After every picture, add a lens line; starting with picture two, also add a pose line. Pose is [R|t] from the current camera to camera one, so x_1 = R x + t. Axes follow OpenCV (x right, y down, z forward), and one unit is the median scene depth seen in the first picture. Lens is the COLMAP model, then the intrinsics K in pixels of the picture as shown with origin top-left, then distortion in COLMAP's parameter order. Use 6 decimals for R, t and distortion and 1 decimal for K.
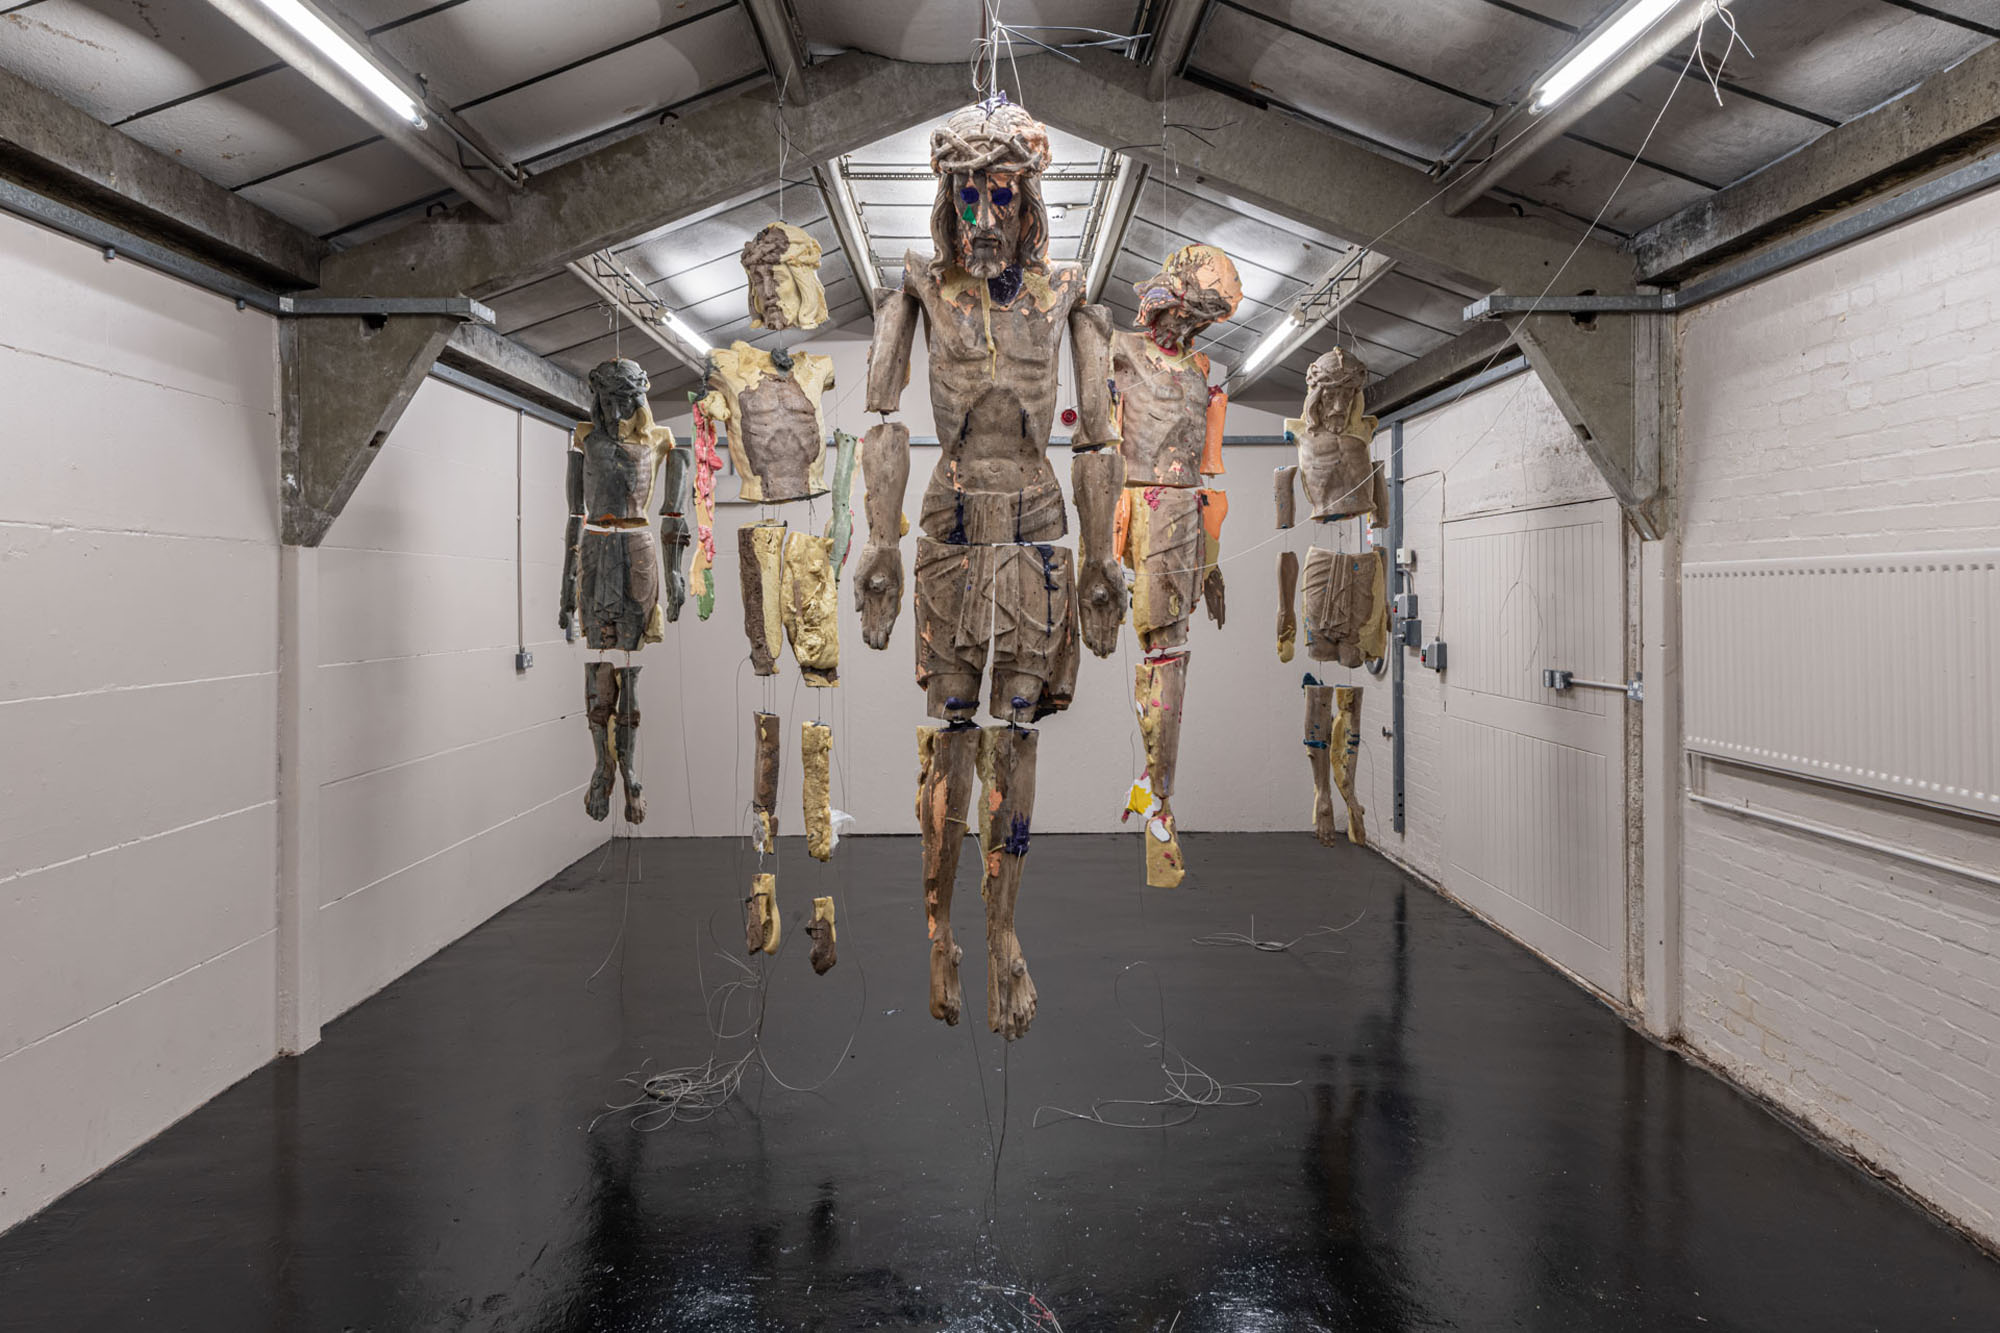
lens RADIAL K [[1285.0, 0, 989.1], [0, 1285.0, 600.2], [0, 0, 1]] dist [0.030510, -0.027202]
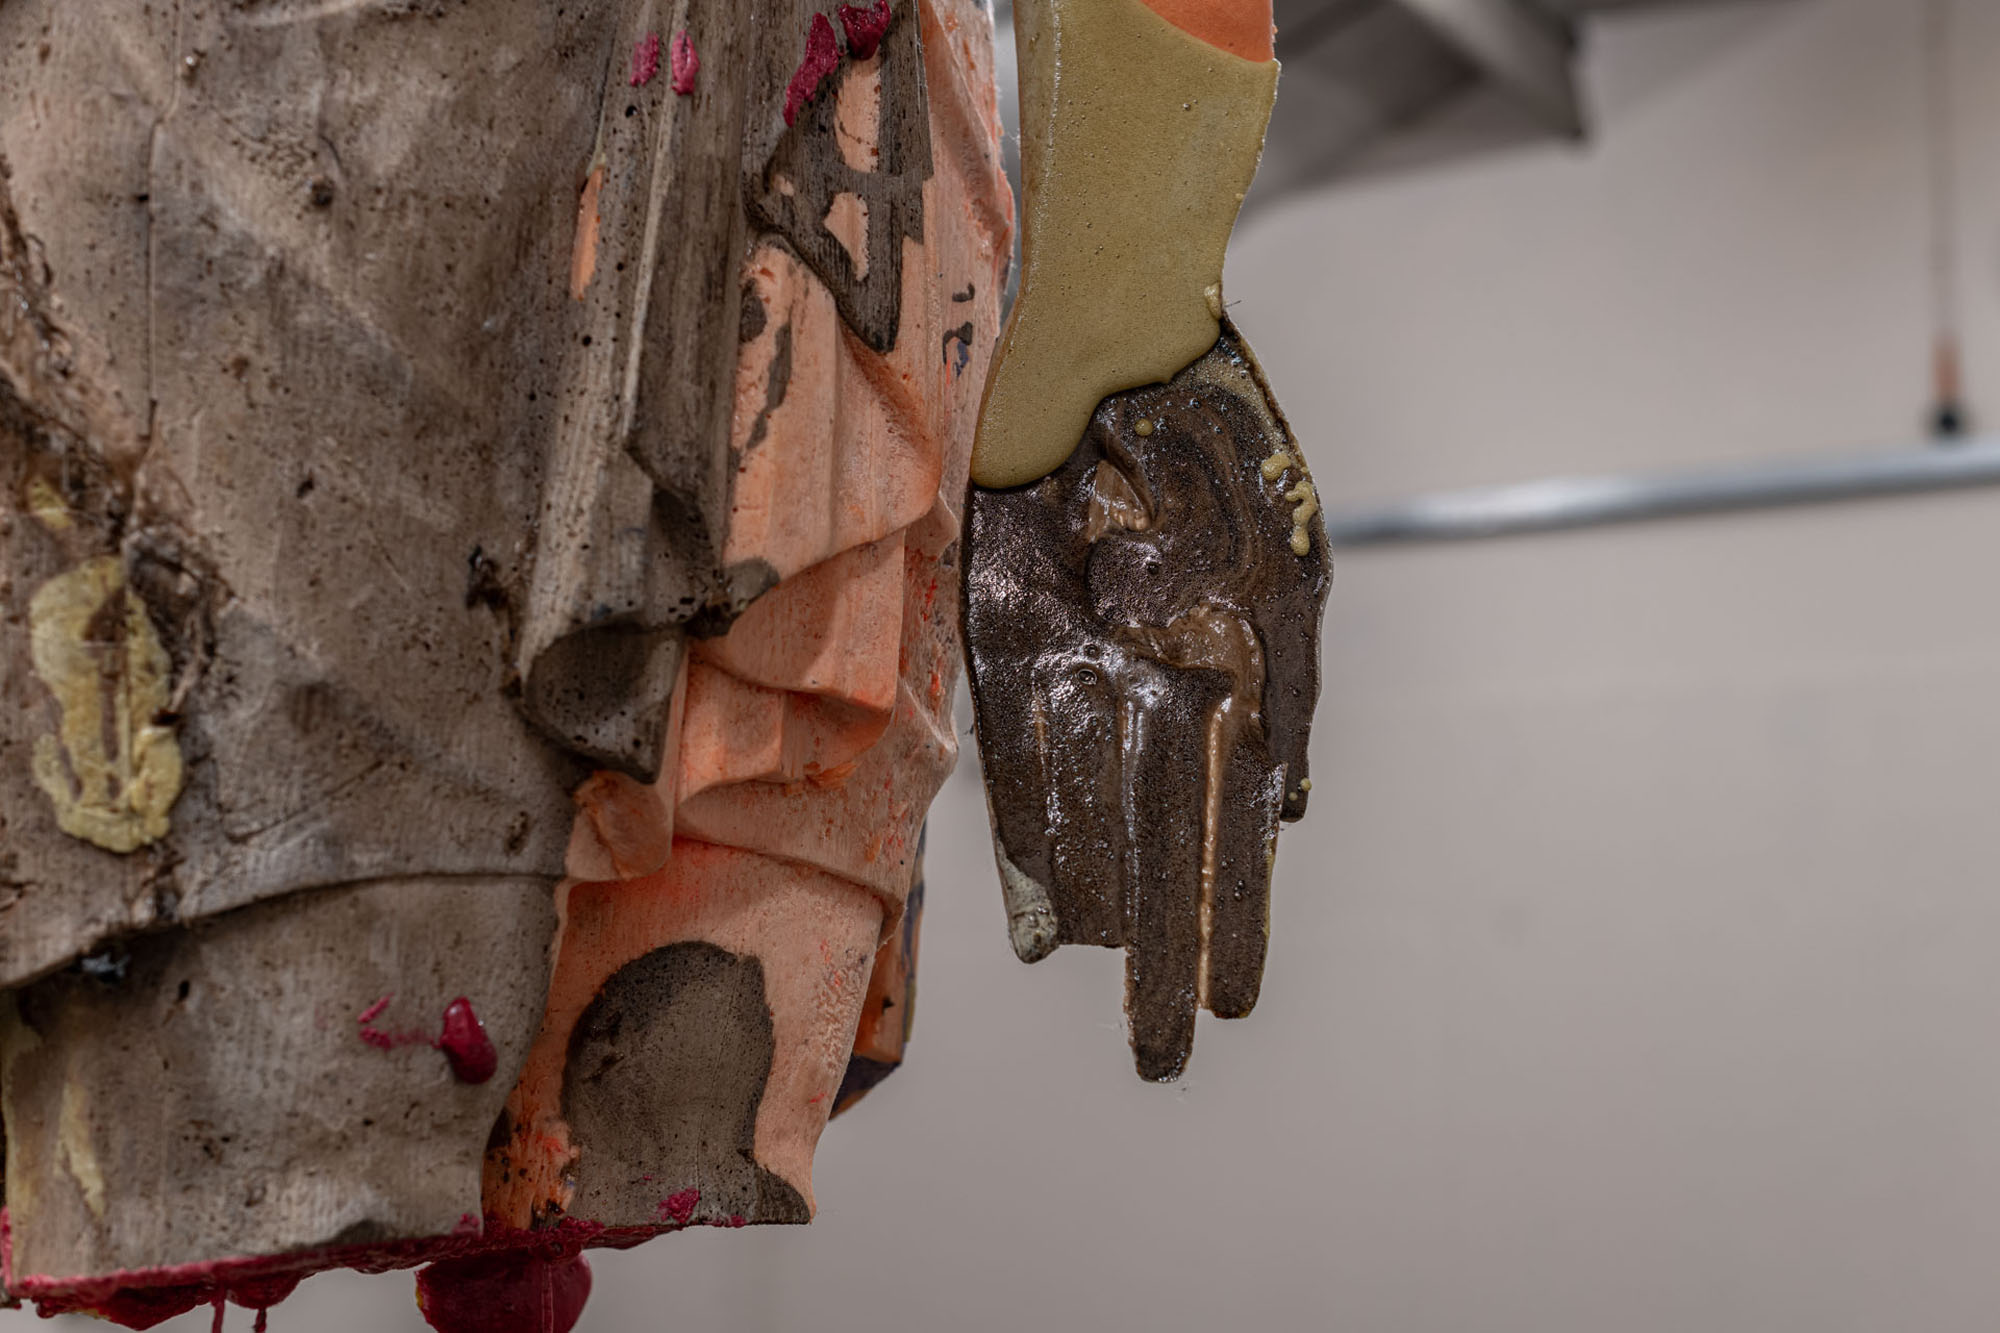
lens RADIAL K [[2891.8, 0, 1004.3], [0, 2891.8, 659.3], [0, 0, 1]] dist [0.009142, 0.000000]
pose [[0.854320, -0.066213, -0.515512, 0.269814], [-0.023085, 0.986039, -0.164906, 0.027262], [0.519234, 0.152783, 0.840865, 0.867469]]
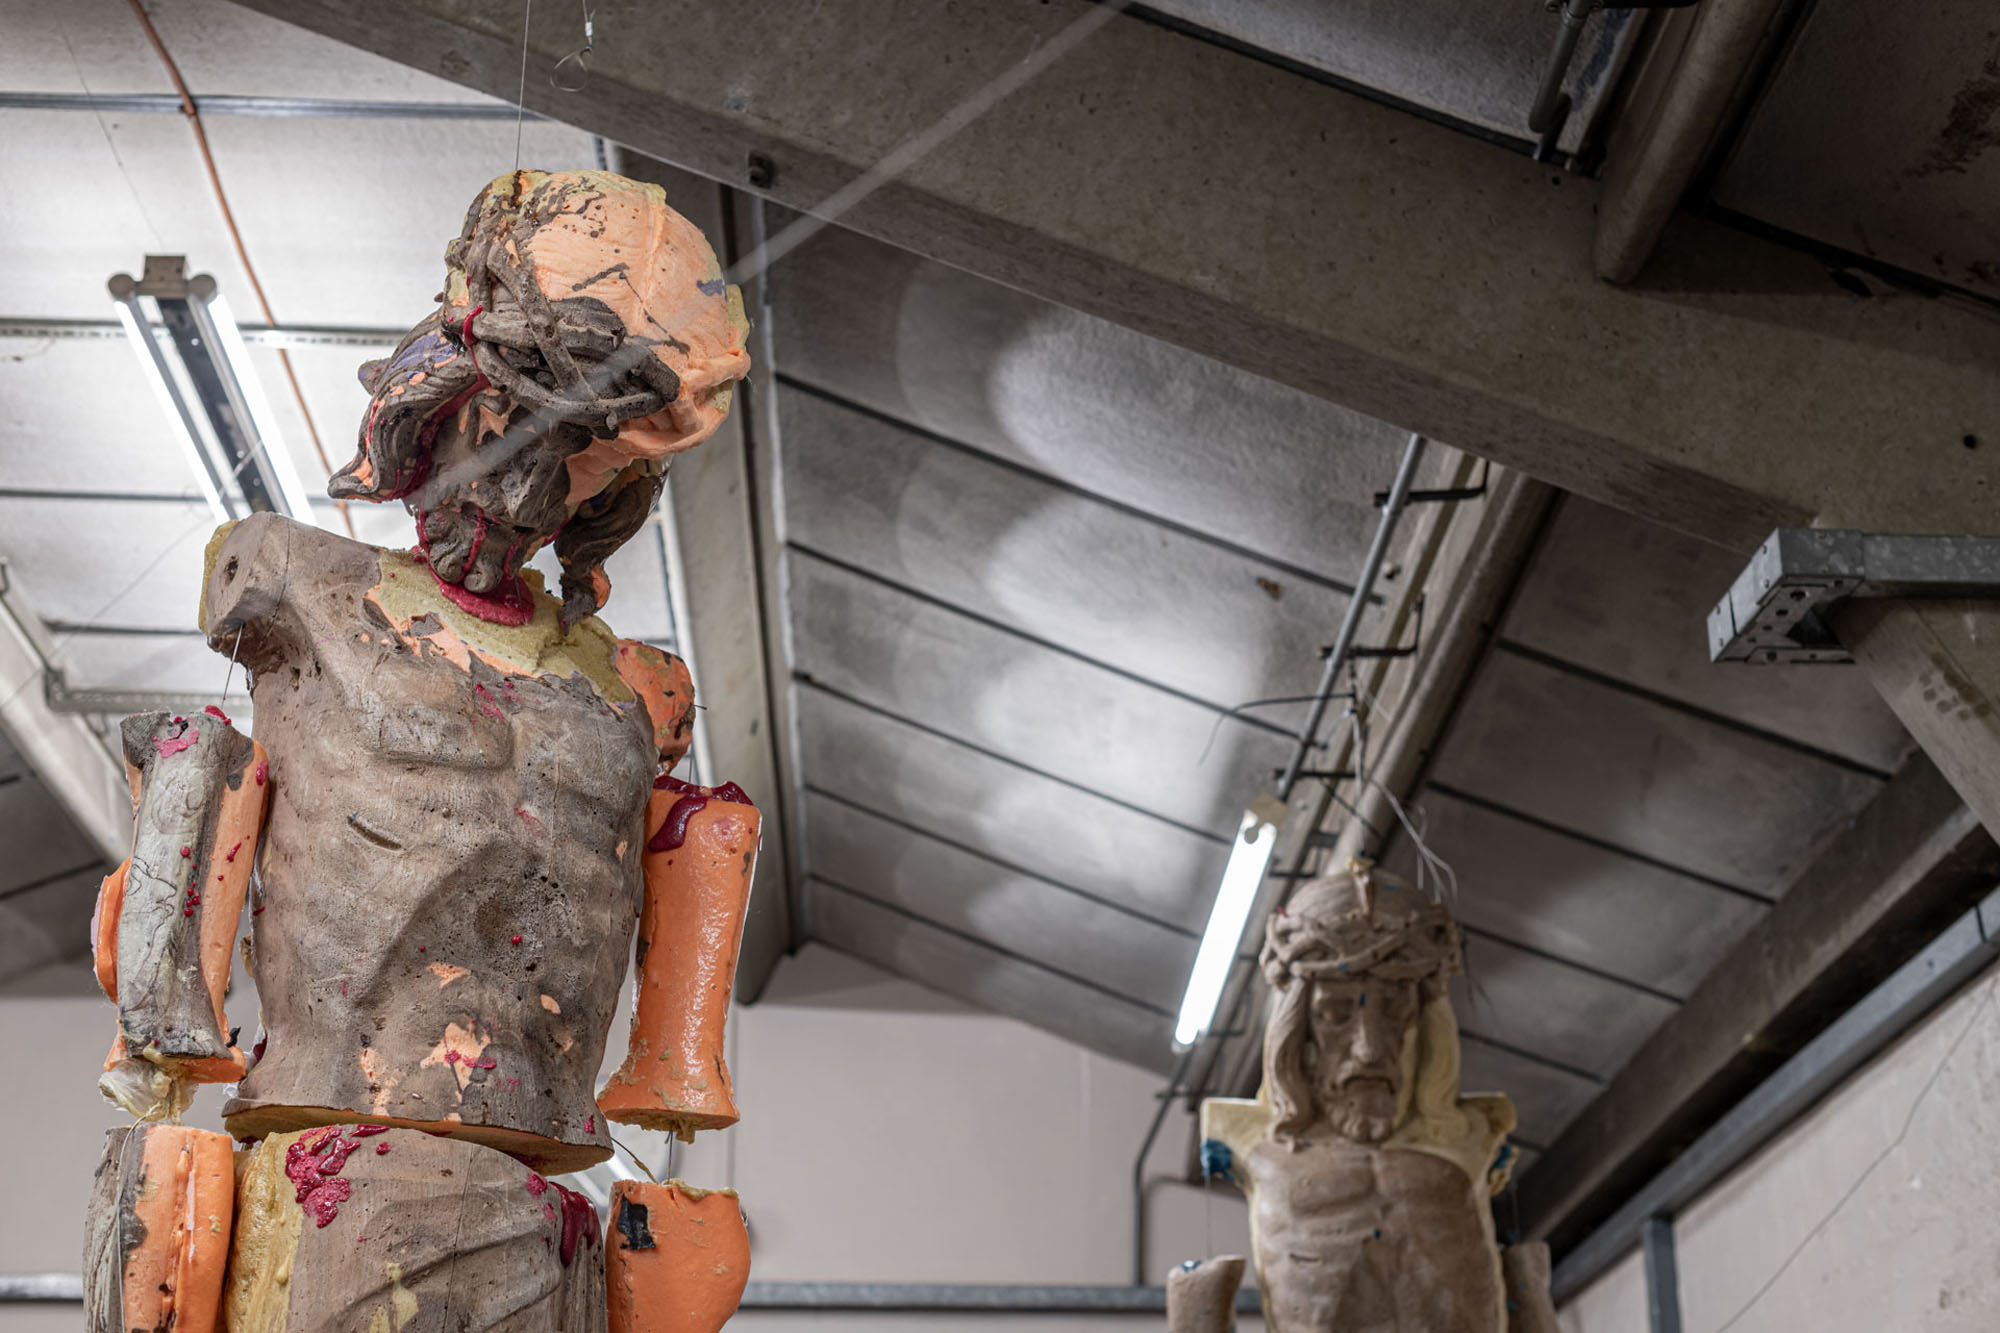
lens RADIAL K [[2891.8, 0, 993.6], [0, 2891.8, 692.7], [0, 0, 1]] dist [0.009142, 0.000000]
pose [[0.999420, 0.019355, 0.028022, 0.221977], [-0.007339, 0.925870, -0.377770, 0.031164], [-0.033256, 0.377345, 0.925475, 0.488563]]
